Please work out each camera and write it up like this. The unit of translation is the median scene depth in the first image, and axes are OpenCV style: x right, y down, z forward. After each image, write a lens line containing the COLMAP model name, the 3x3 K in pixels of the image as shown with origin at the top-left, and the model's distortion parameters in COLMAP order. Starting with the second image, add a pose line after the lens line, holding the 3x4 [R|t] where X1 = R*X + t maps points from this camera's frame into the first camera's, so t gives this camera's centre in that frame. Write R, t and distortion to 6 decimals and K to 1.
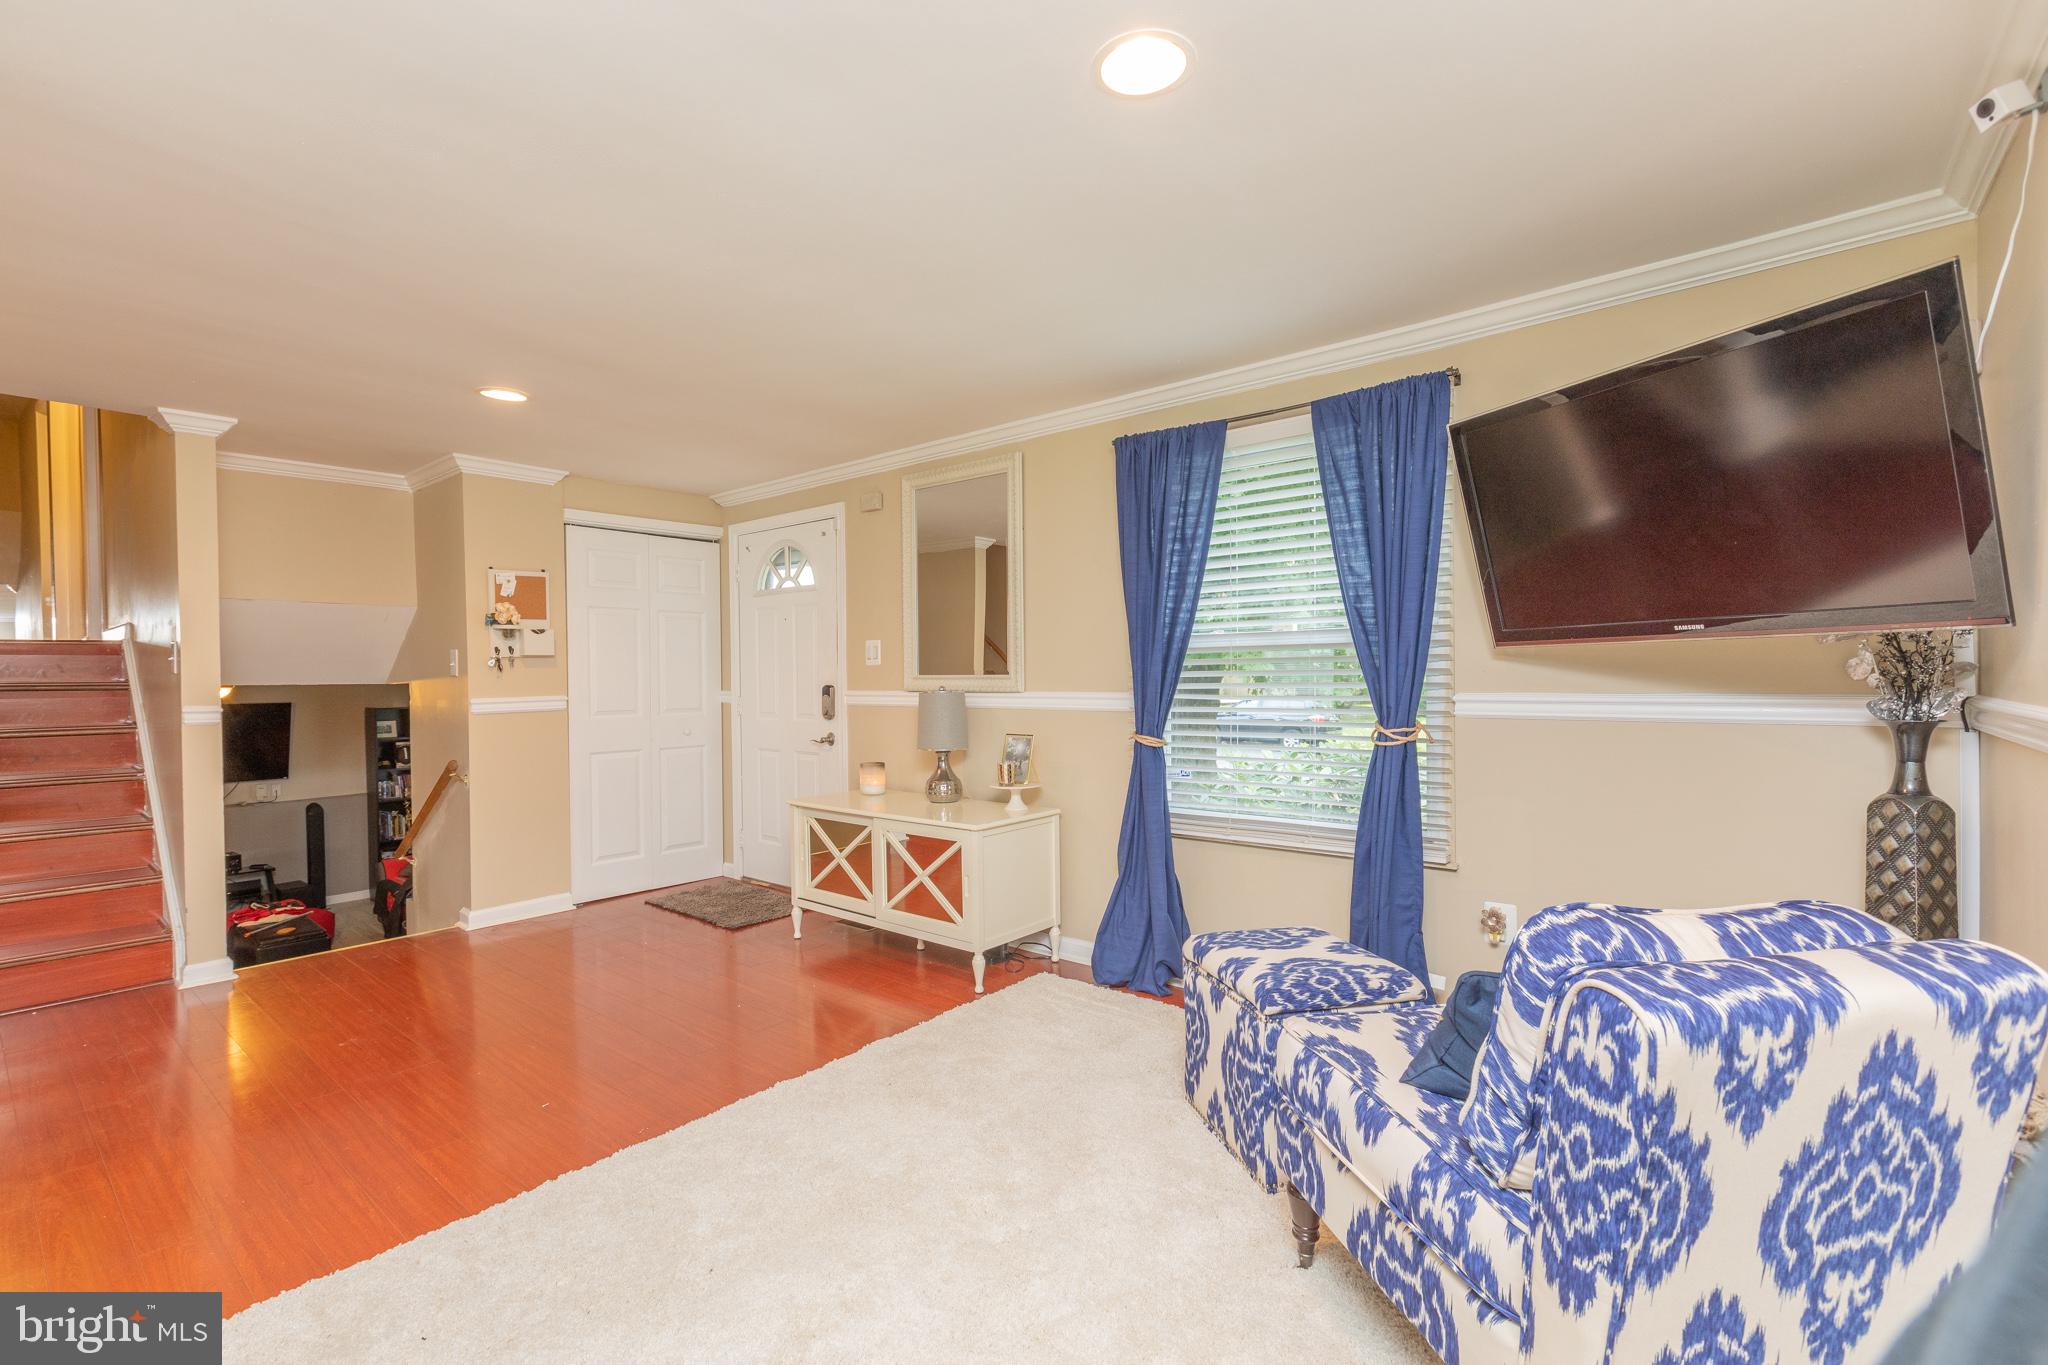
lens RADIAL K [[901.8, 0, 1024.0], [0, 901.8, 682.5], [0, 0, 1]] dist [-0.006318, -0.000303]
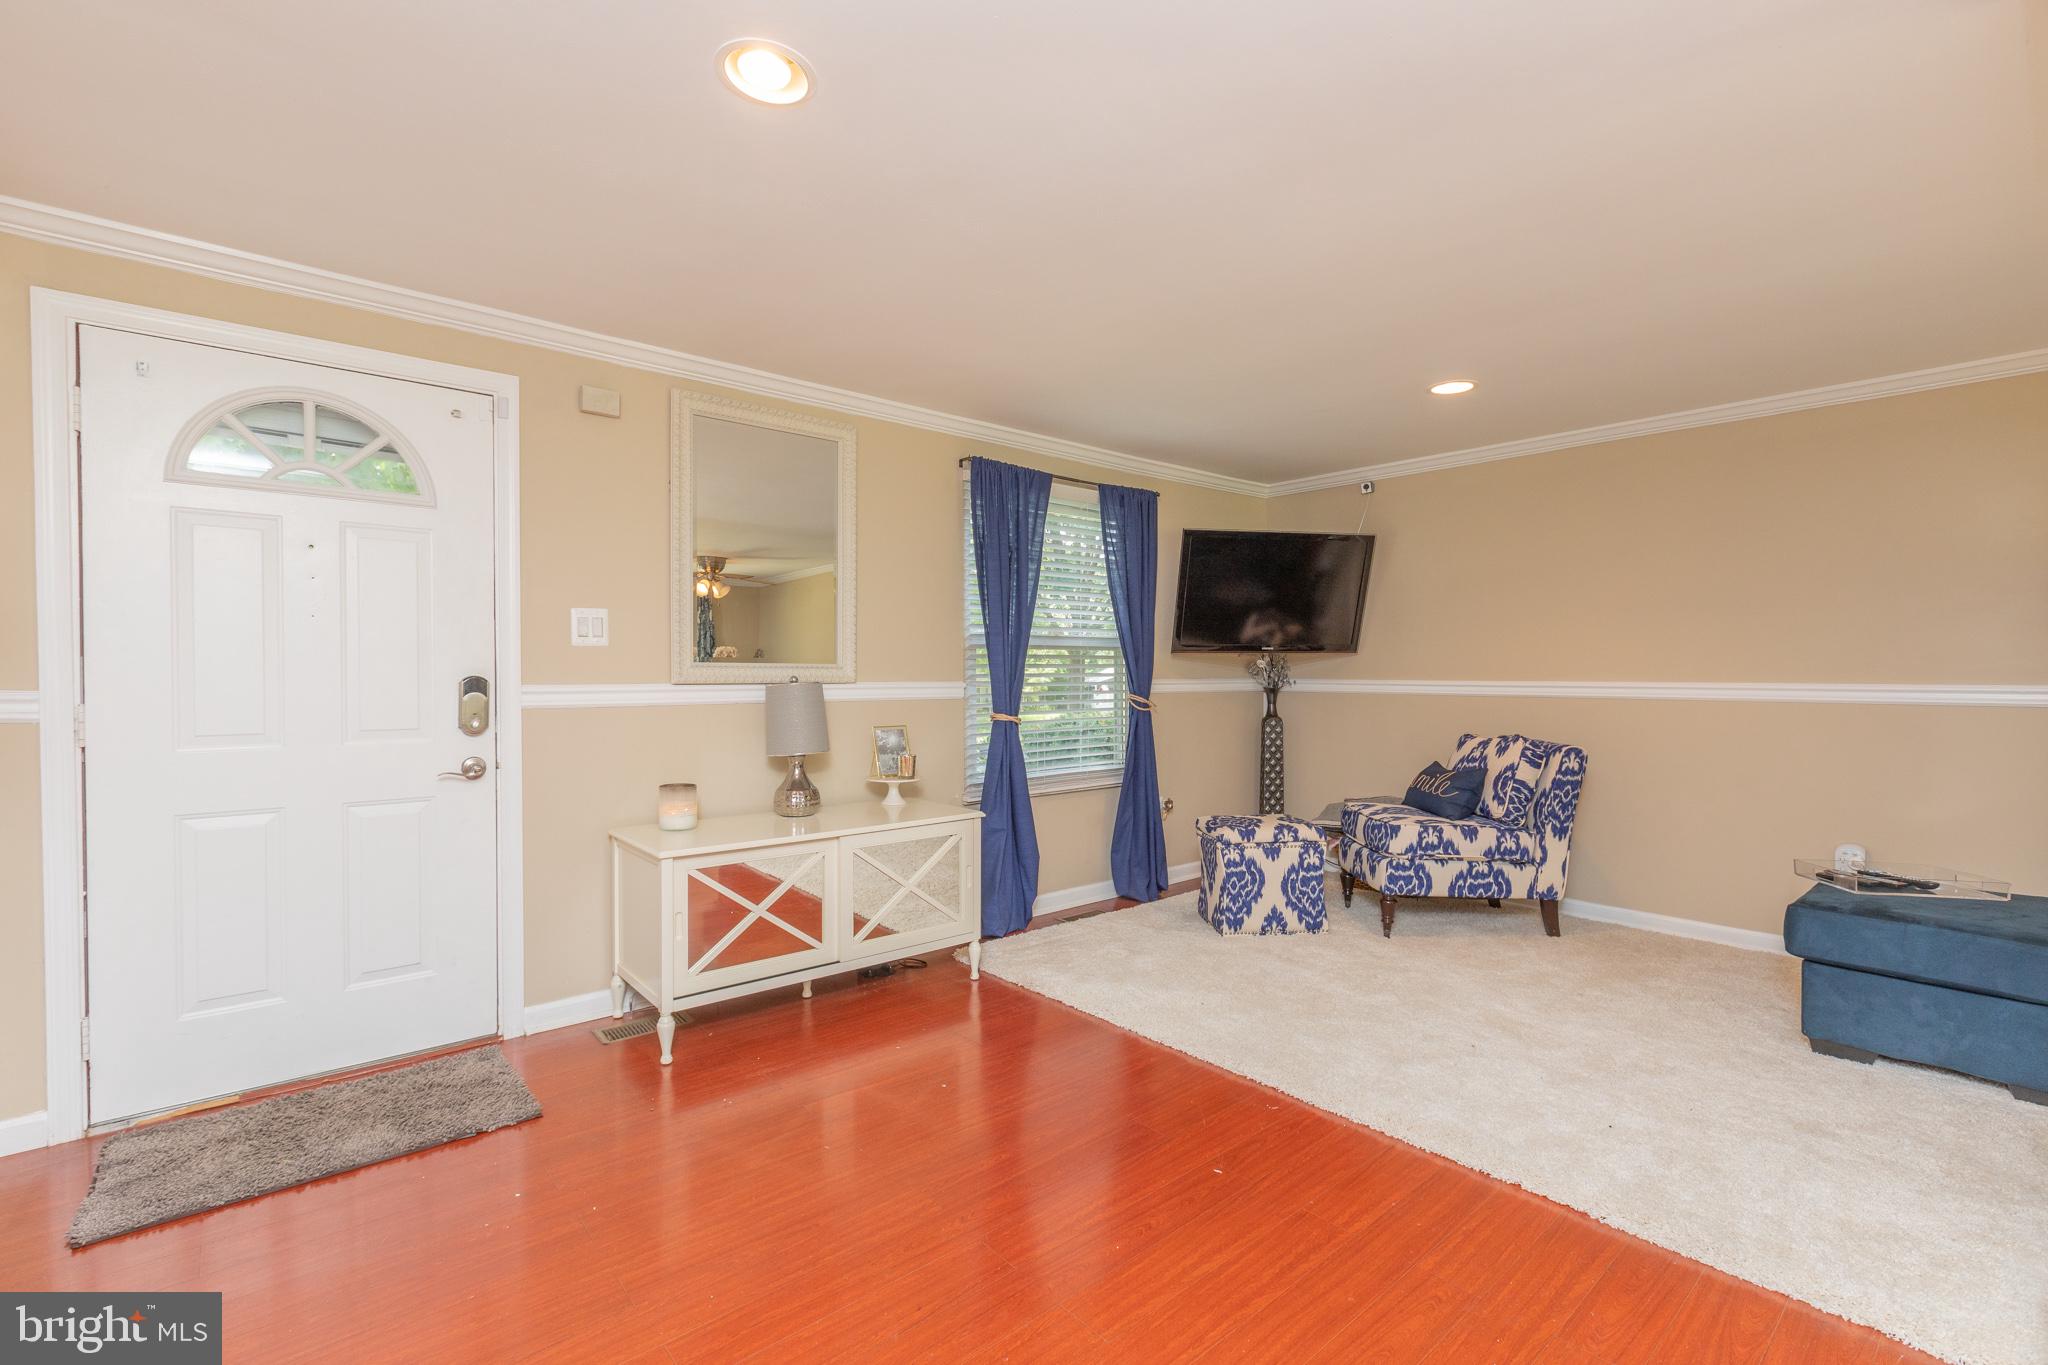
lens RADIAL K [[901.8, 0, 1024.0], [0, 901.8, 682.5], [0, 0, 1]] dist [-0.006318, -0.000303]
pose [[0.166946, -0.009584, 0.985919, -0.967157], [0.000973, 0.999954, 0.009556, 0.002105], [-0.985966, -0.000636, 0.166948, 0.723934]]
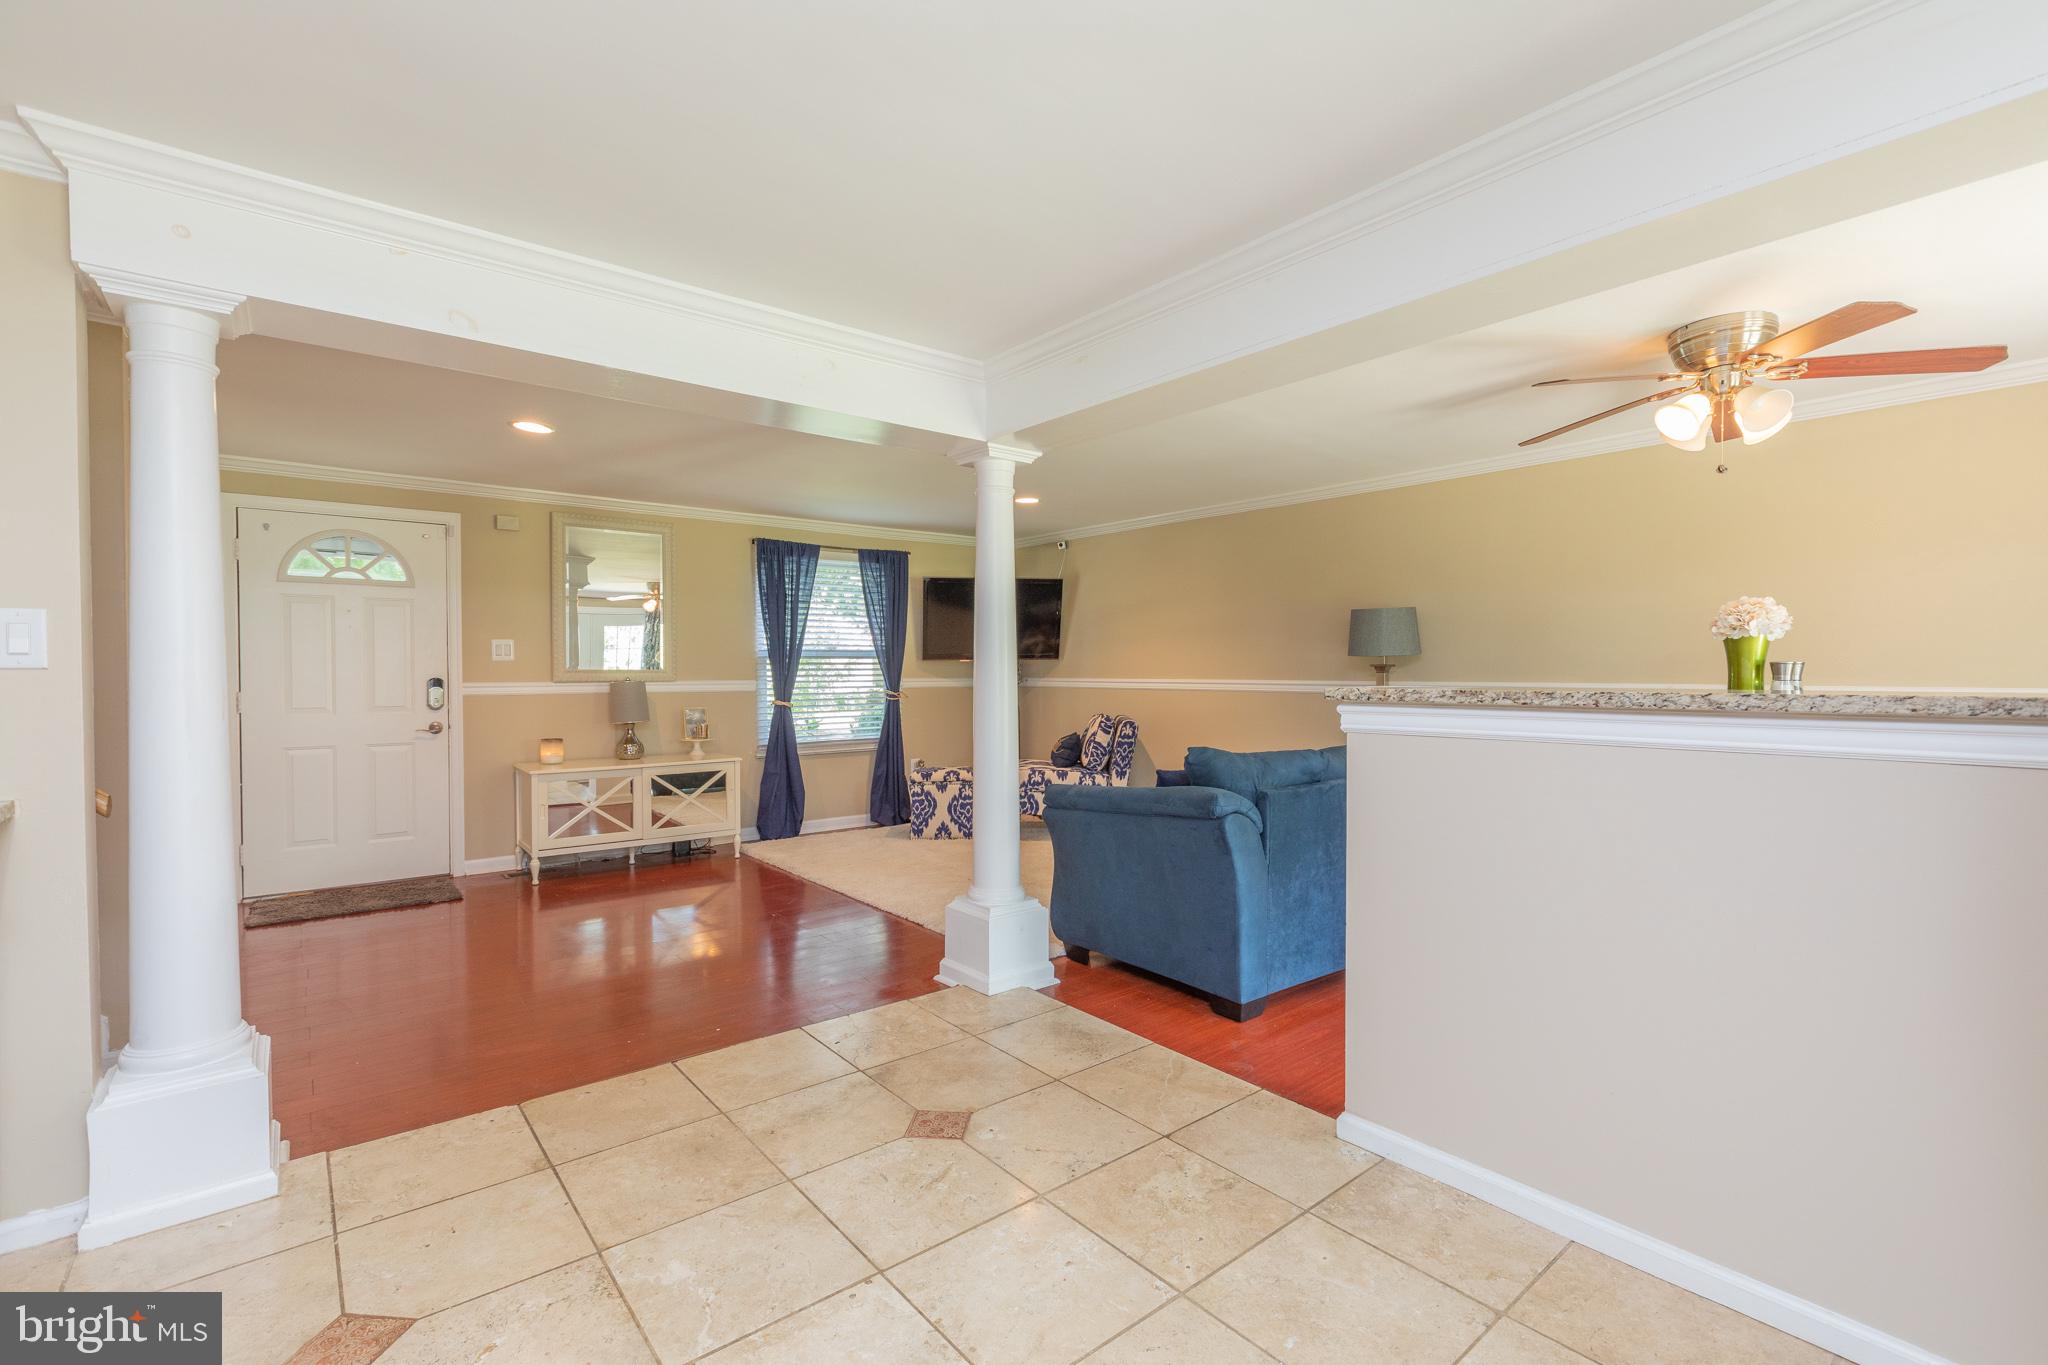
lens RADIAL K [[901.8, 0, 1024.0], [0, 901.8, 682.5], [0, 0, 1]] dist [-0.006318, -0.000303]
pose [[0.201699, -0.012653, 0.979366, -1.490562], [0.003886, 0.999919, 0.012118, -0.003095], [-0.979440, 0.001362, 0.201732, 0.119962]]
